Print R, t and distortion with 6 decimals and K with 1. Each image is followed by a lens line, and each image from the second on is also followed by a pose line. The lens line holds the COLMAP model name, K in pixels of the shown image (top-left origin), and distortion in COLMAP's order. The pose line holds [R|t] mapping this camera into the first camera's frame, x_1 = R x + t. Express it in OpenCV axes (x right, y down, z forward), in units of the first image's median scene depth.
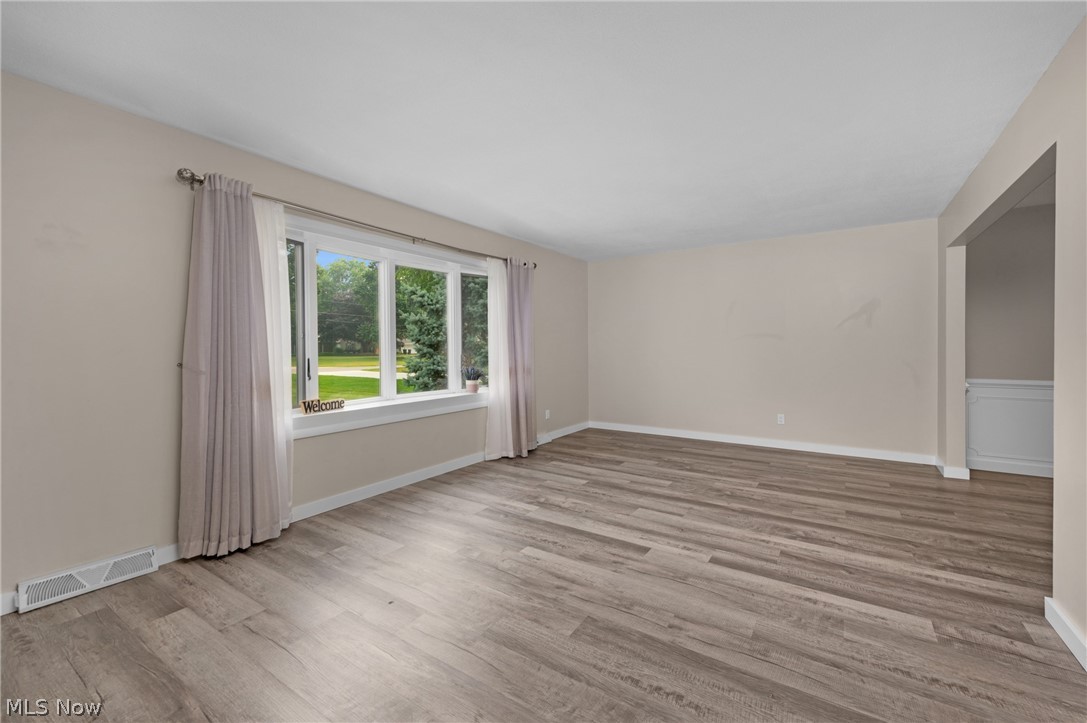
lens RADIAL K [[447.9, 0, 561.8], [0, 447.9, 350.7], [0, 0, 1]] dist [0.019200, -0.005702]
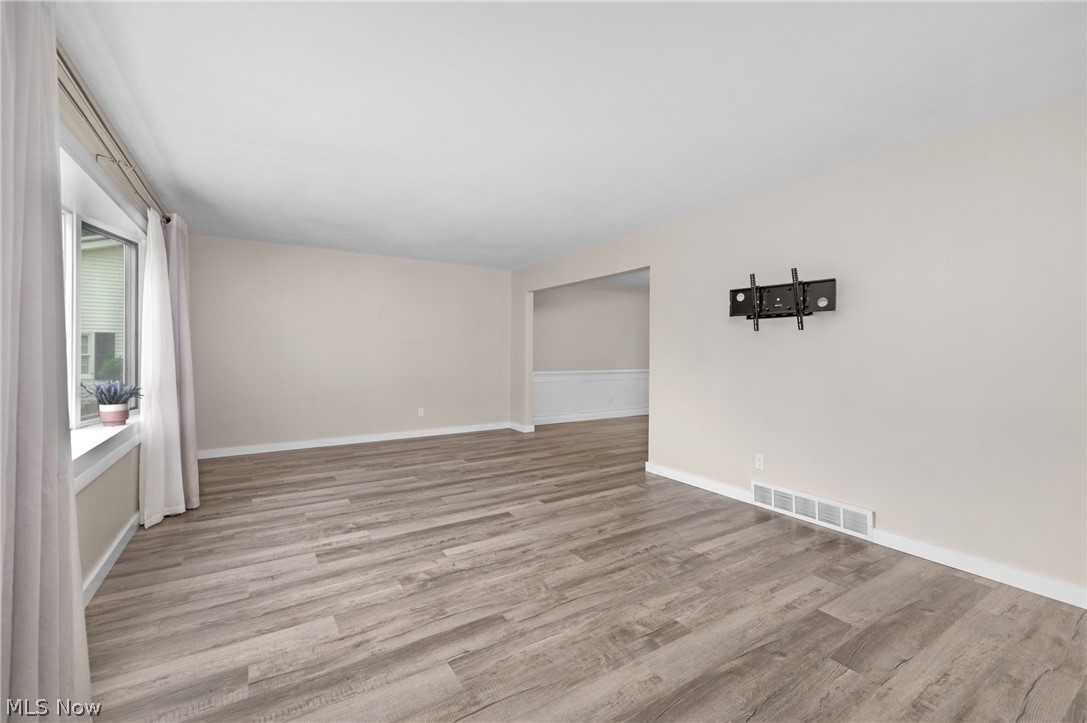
lens RADIAL K [[447.9, 0, 561.8], [0, 447.9, 350.7], [0, 0, 1]] dist [0.019200, -0.005702]
pose [[0.406078, 0.008623, 0.913798, -0.787499], [0.001337, 0.999949, -0.010030, 0.002557], [-0.913838, 0.005295, 0.406045, 0.312140]]
